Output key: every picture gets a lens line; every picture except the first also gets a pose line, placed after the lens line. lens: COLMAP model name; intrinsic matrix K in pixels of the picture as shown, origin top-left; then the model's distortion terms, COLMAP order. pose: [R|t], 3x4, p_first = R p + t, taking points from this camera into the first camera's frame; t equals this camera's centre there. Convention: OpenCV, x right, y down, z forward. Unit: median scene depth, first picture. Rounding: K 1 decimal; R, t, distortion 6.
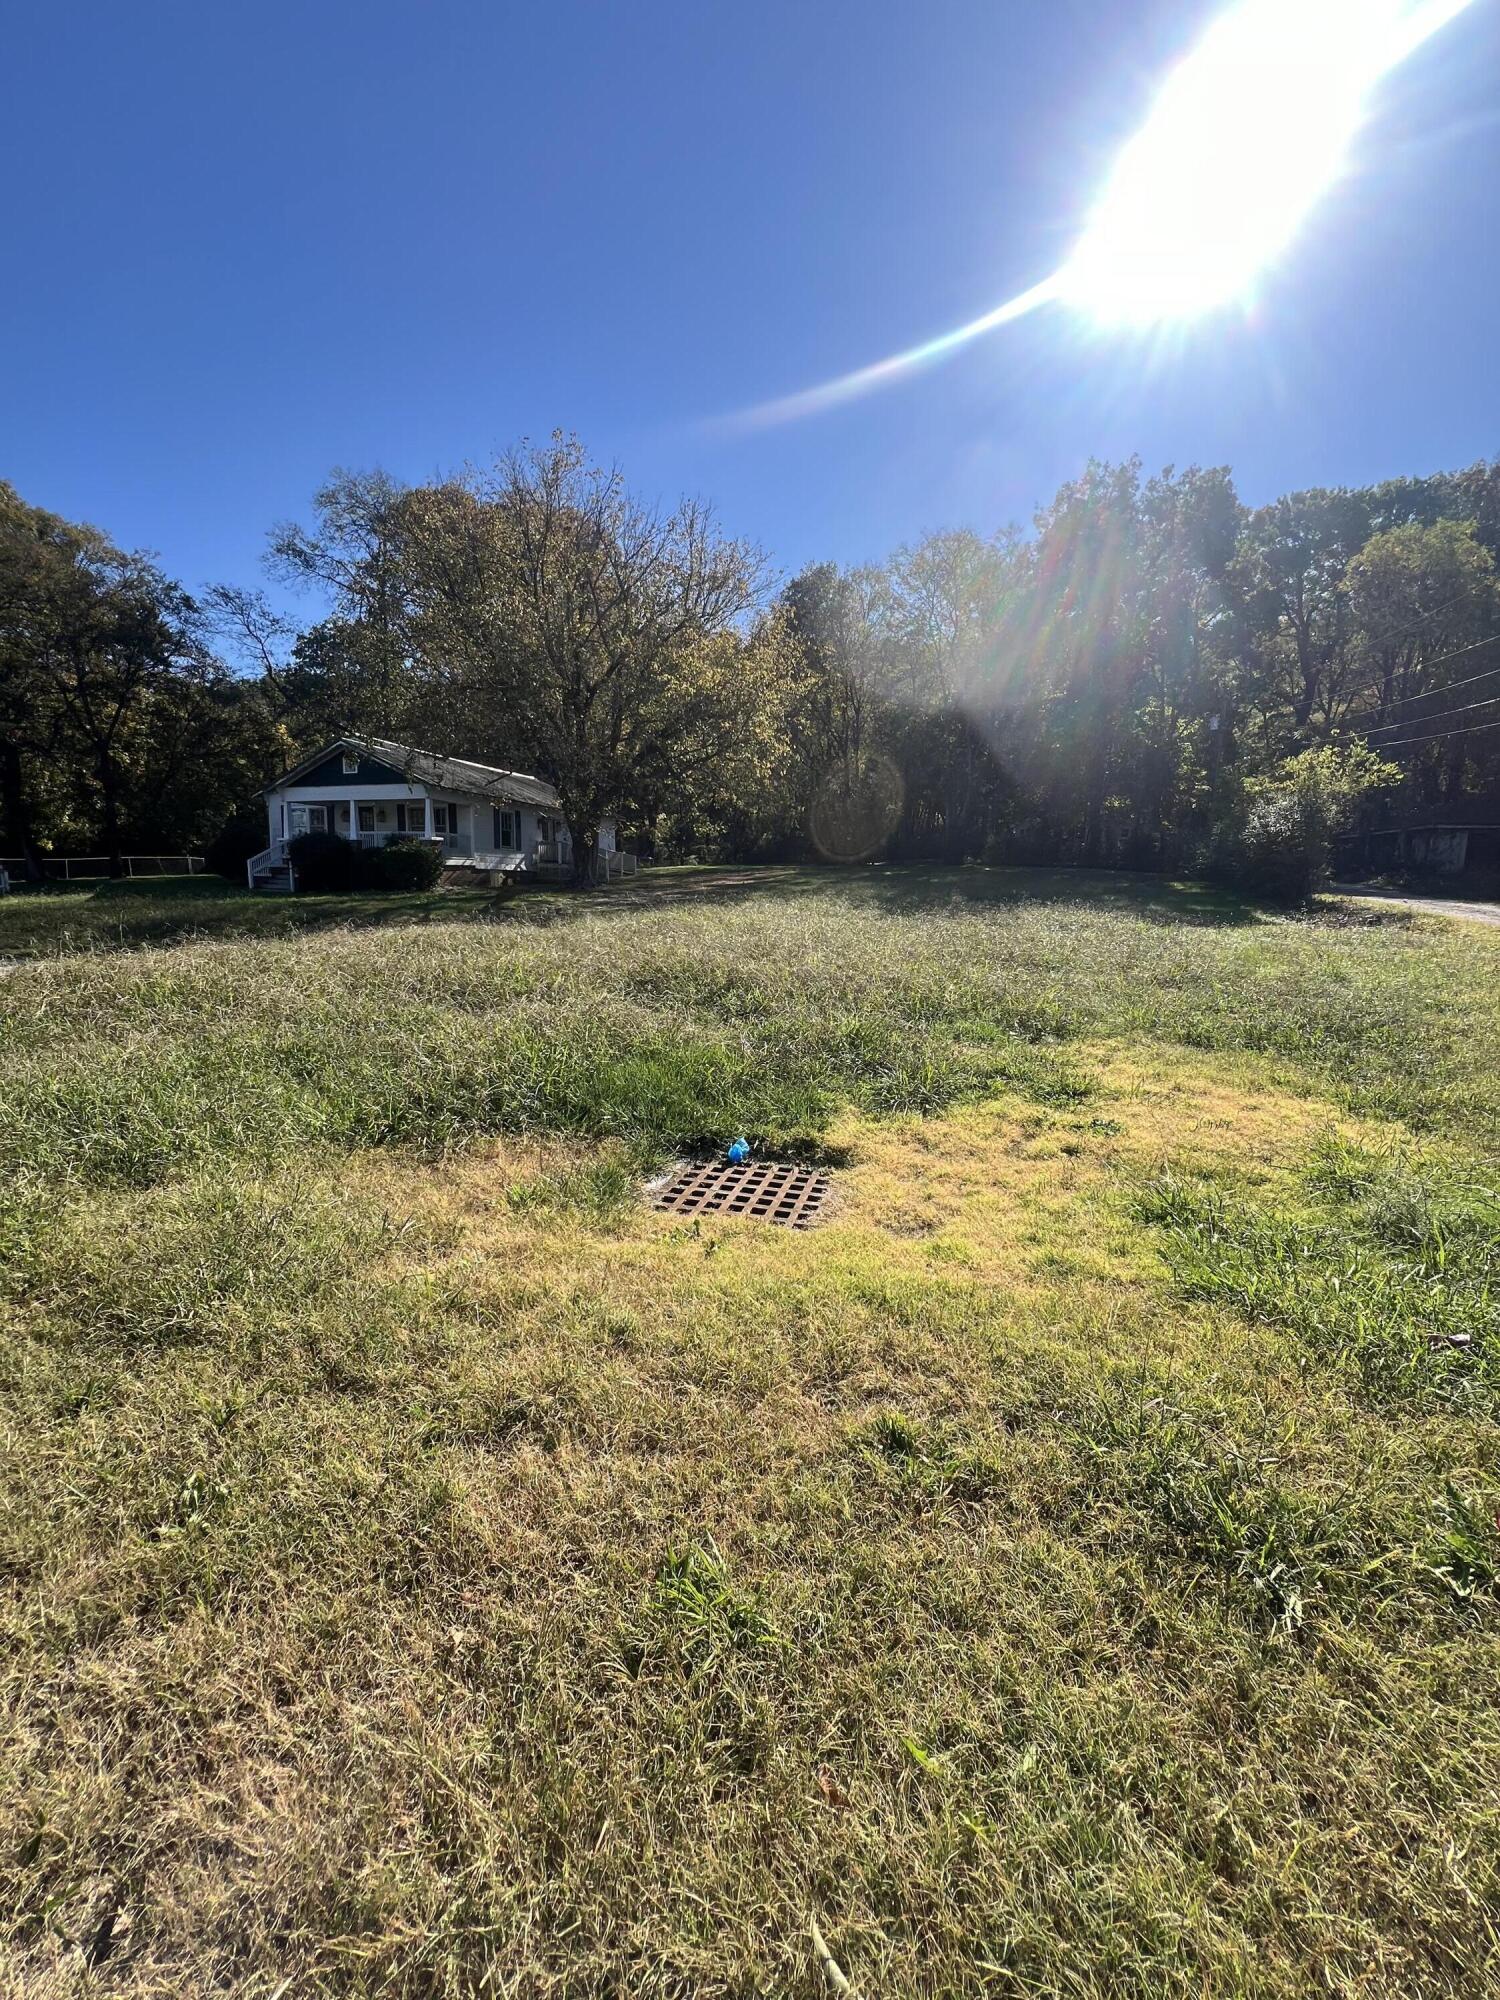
lens RADIAL K [[801.1, 0, 754.2], [0, 801.1, 998.7], [0, 0, 1]] dist [-0.002213, -0.000054]
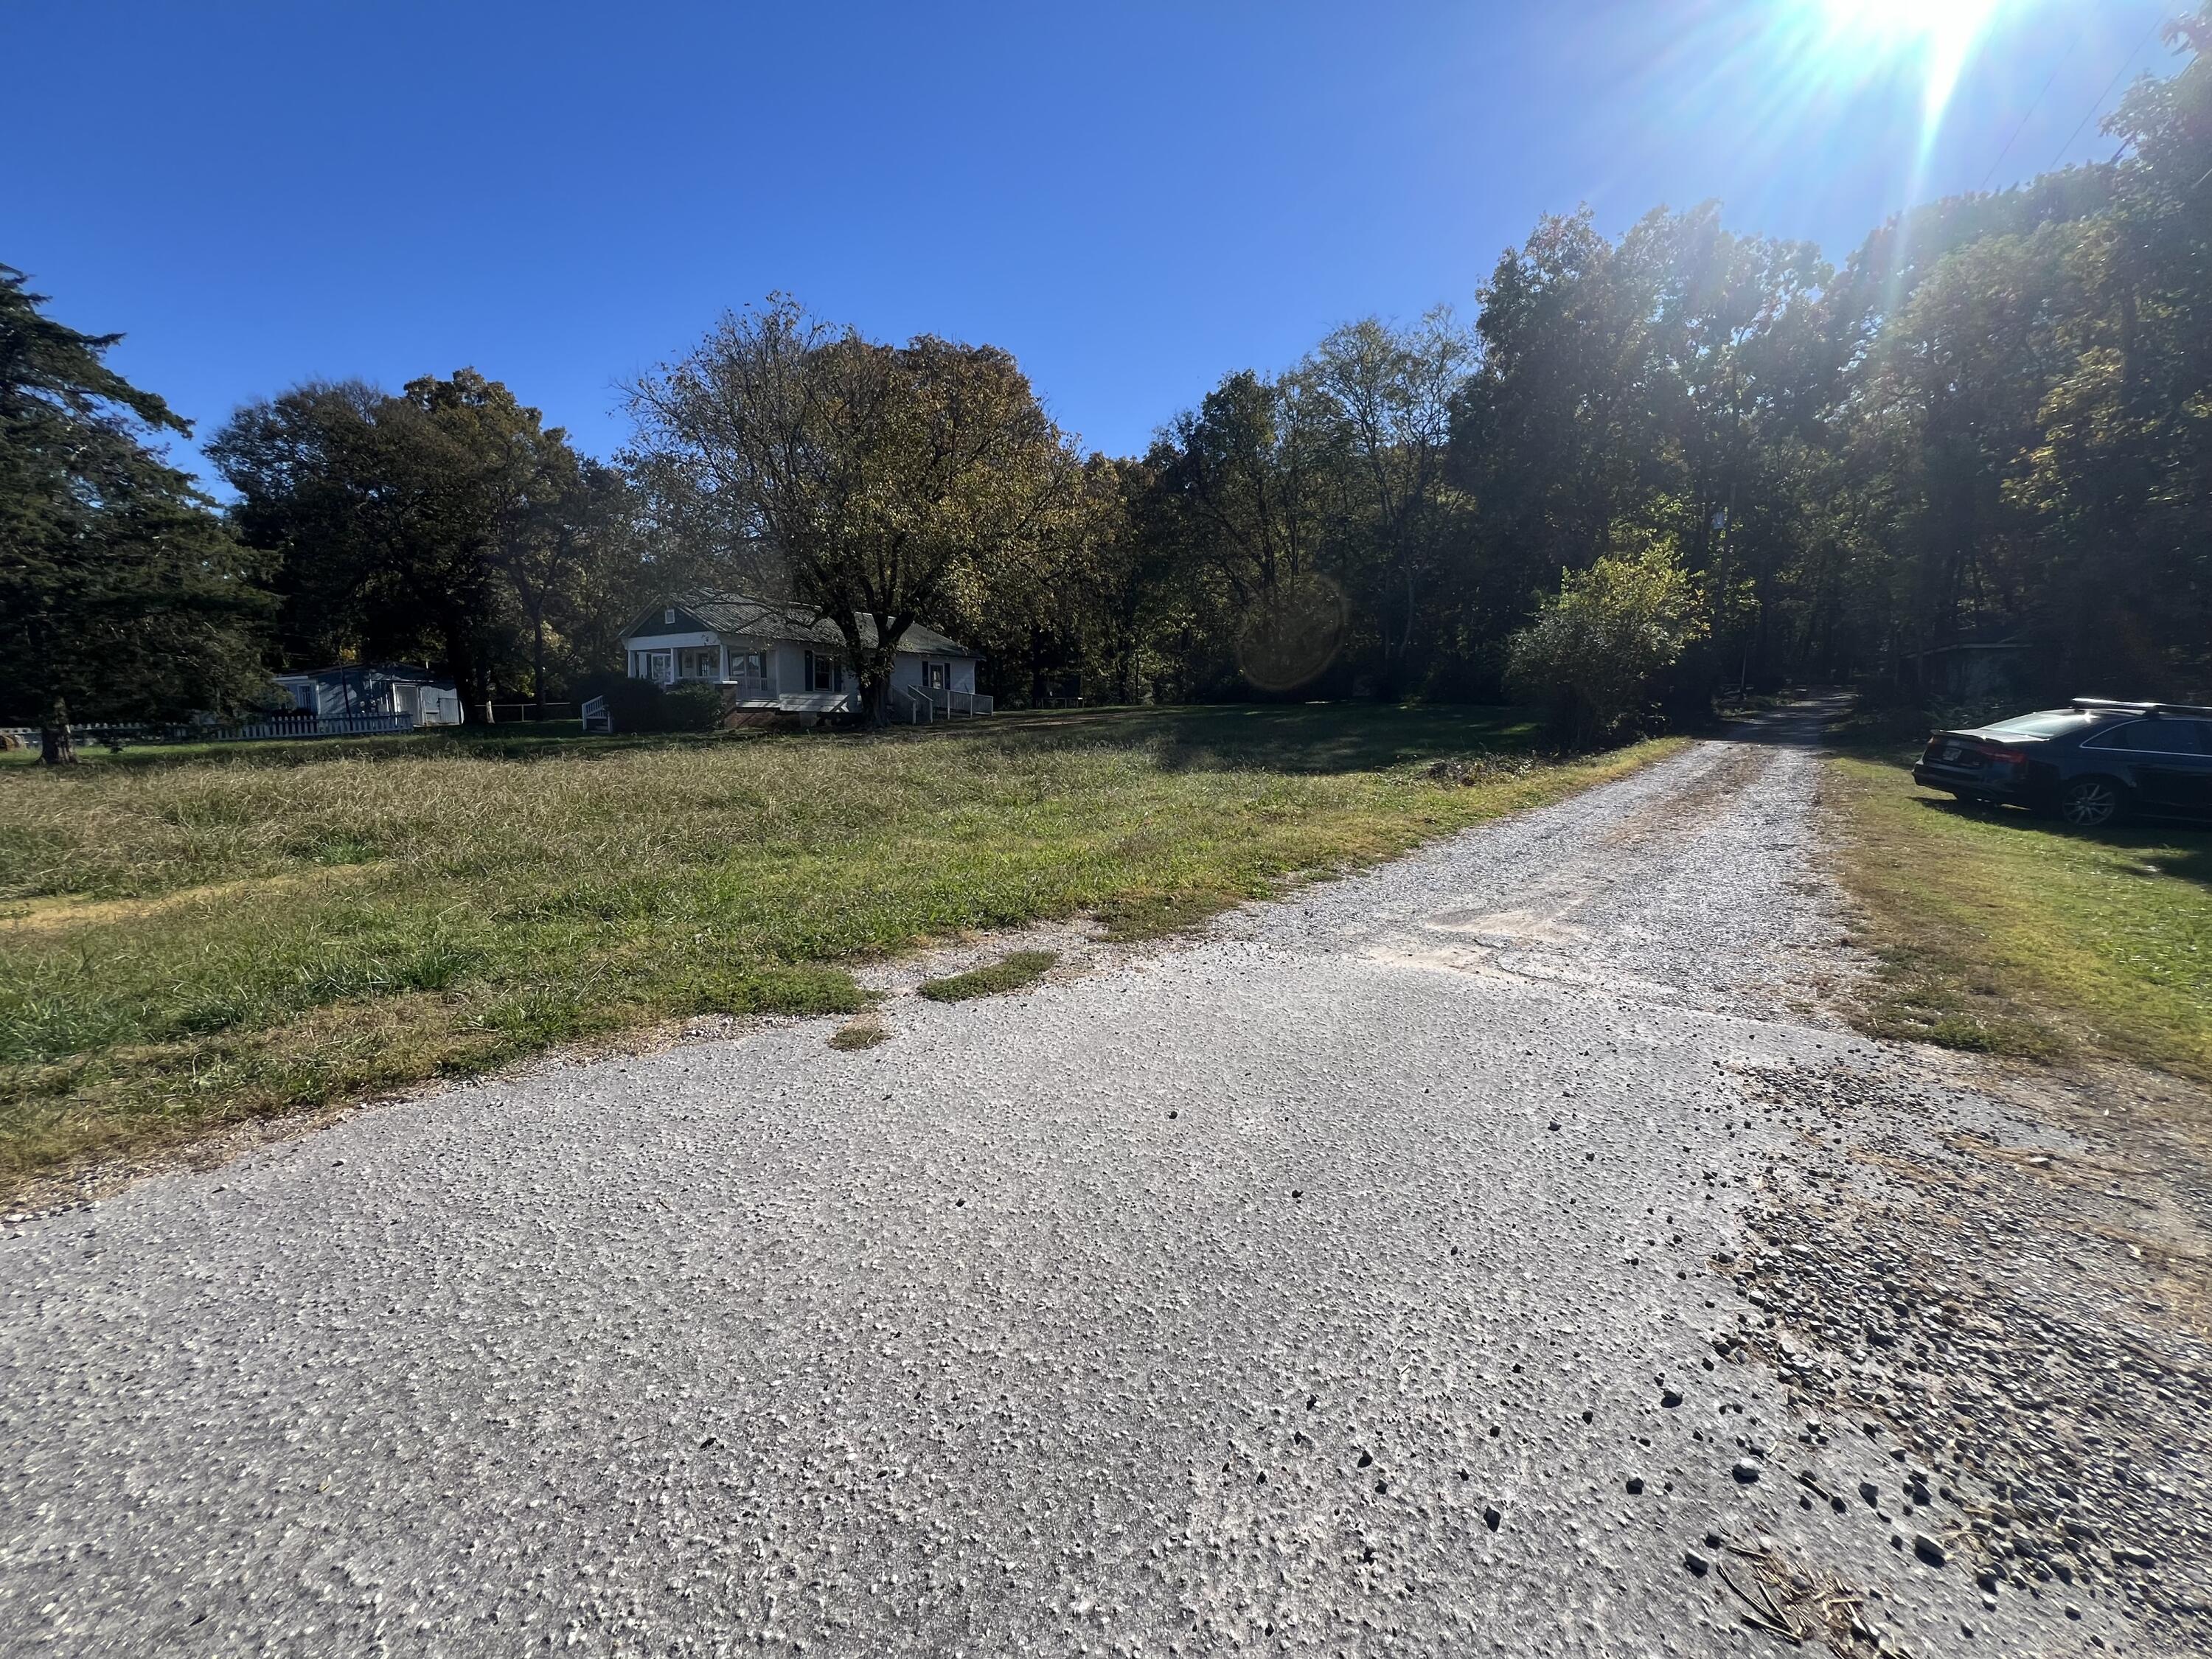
lens RADIAL K [[886.0, 0, 1103.3], [0, 886.0, 824.7], [0, 0, 1]] dist [-0.002213, -0.000054]
pose [[0.962289, 0.031307, -0.270223, 0.352587], [-0.039167, 0.998951, -0.023742, -0.004477], [0.269196, 0.033430, 0.962505, 0.017608]]
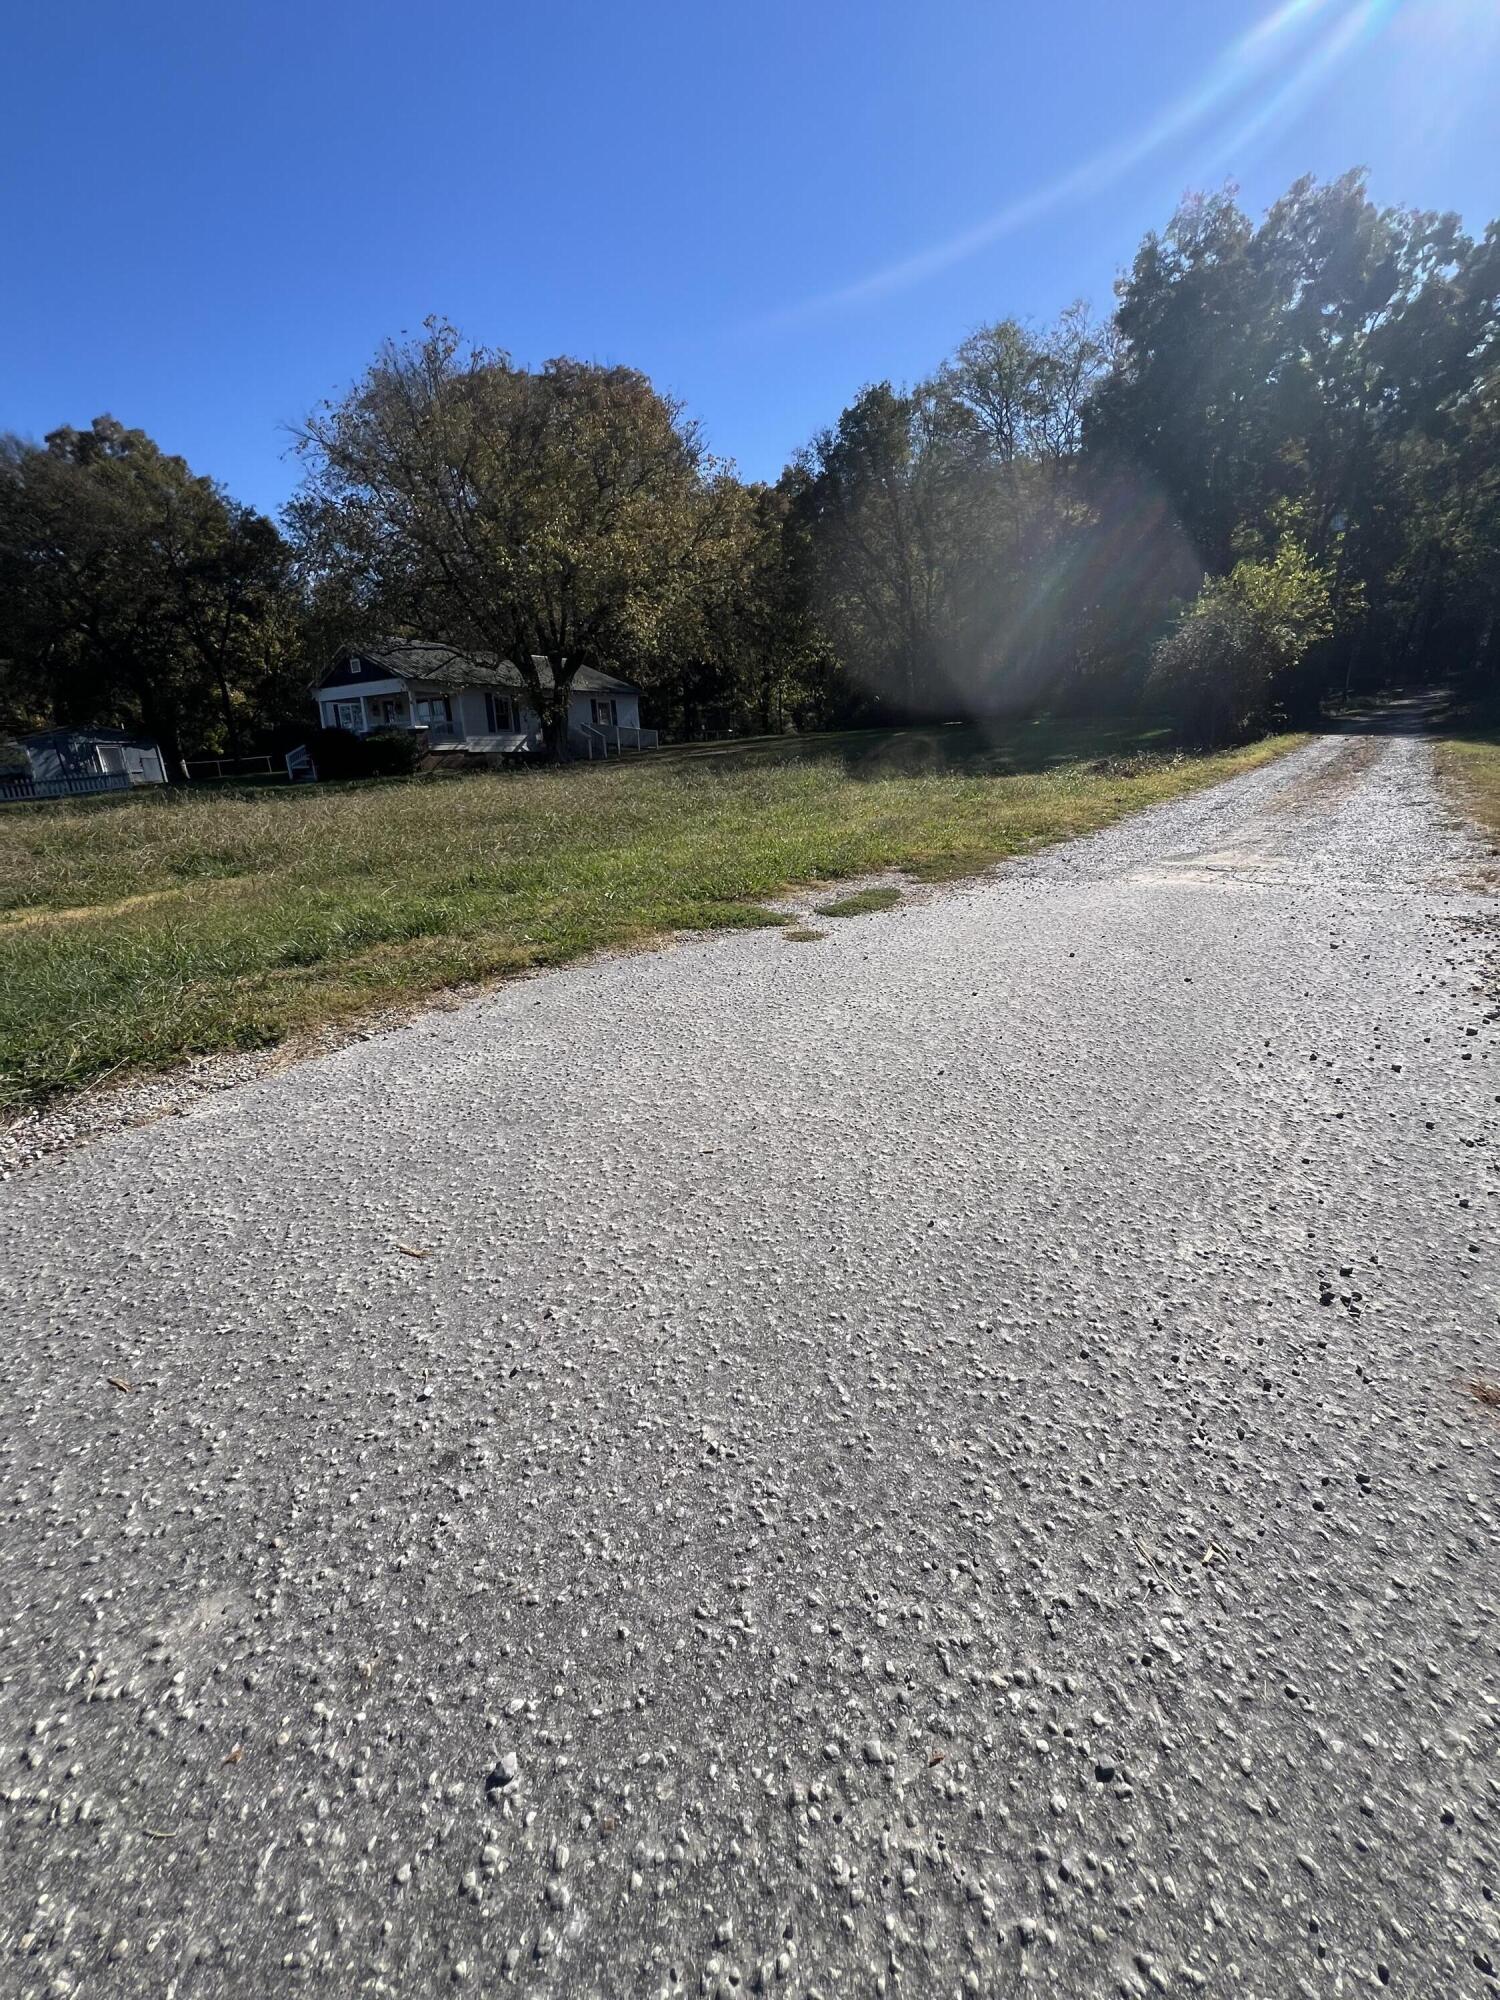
lens RADIAL K [[801.1, 0, 754.2], [0, 801.1, 998.7], [0, 0, 1]] dist [-0.002213, -0.000054]
pose [[0.966845, 0.029441, -0.253661, 0.320731], [0.010190, 0.988093, 0.153520, 0.010247], [0.255161, -0.151015, 0.955033, -0.019439]]
